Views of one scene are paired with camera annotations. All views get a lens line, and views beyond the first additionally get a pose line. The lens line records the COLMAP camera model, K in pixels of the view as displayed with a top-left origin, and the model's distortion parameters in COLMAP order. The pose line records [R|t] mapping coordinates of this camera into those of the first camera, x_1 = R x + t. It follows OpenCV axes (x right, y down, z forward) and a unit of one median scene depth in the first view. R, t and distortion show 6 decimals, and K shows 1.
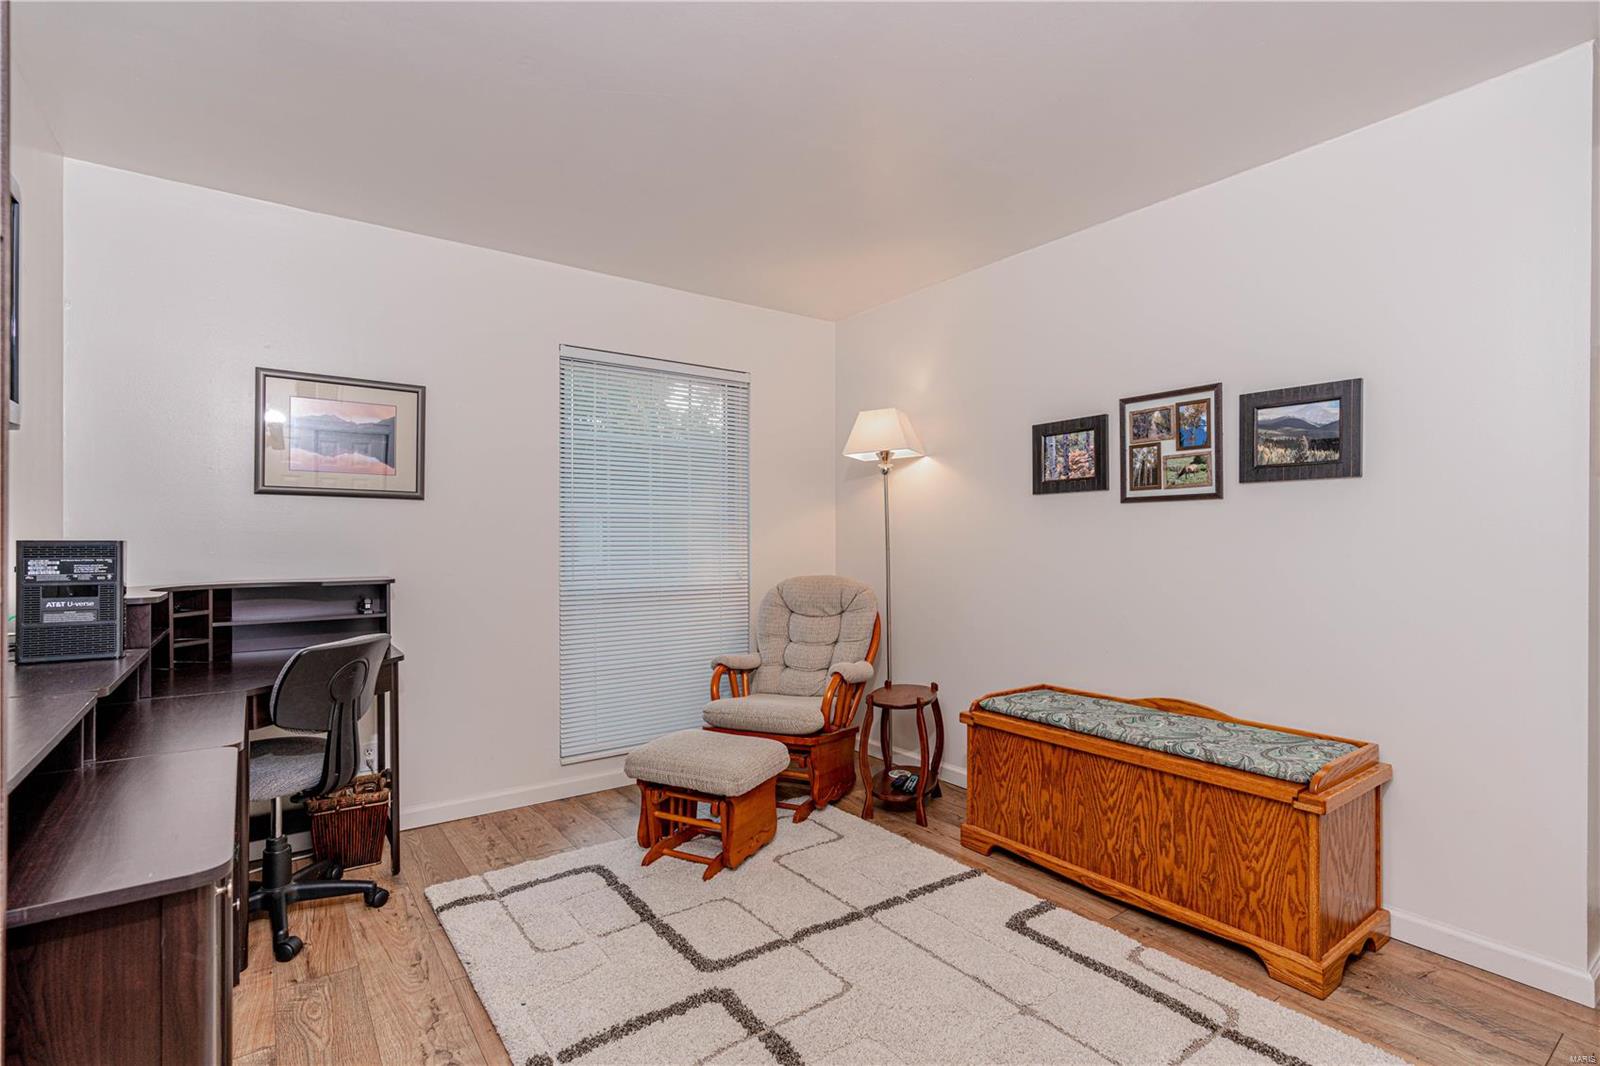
lens RADIAL K [[762.1, 0, 803.2], [0, 762.1, 537.6], [0, 0, 1]] dist [0.000900, -0.000080]
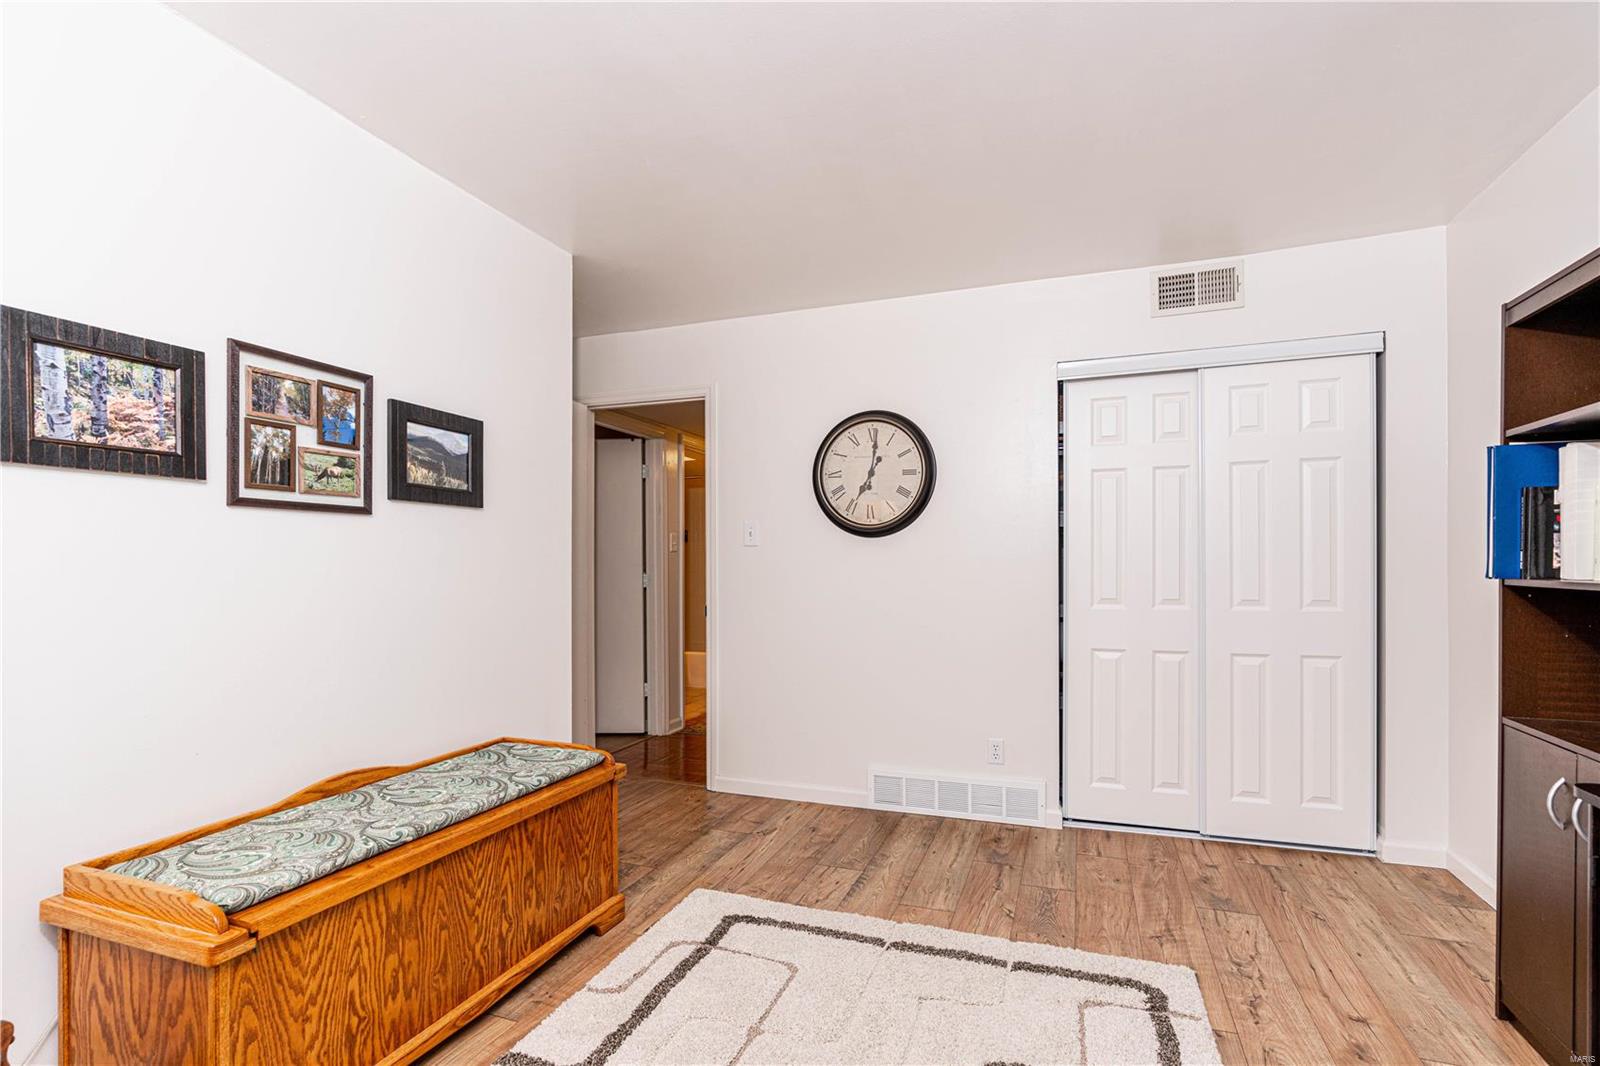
lens RADIAL K [[738.6, 0, 820.2], [0, 738.6, 565.4], [0, 0, 1]] dist [0.002095, 0.000792]
pose [[-0.565937, -0.001110, 0.824448, -0.385671], [-0.003129, 0.999995, -0.000802, 0.003341], [-0.824443, -0.003034, -0.565937, 1.018959]]
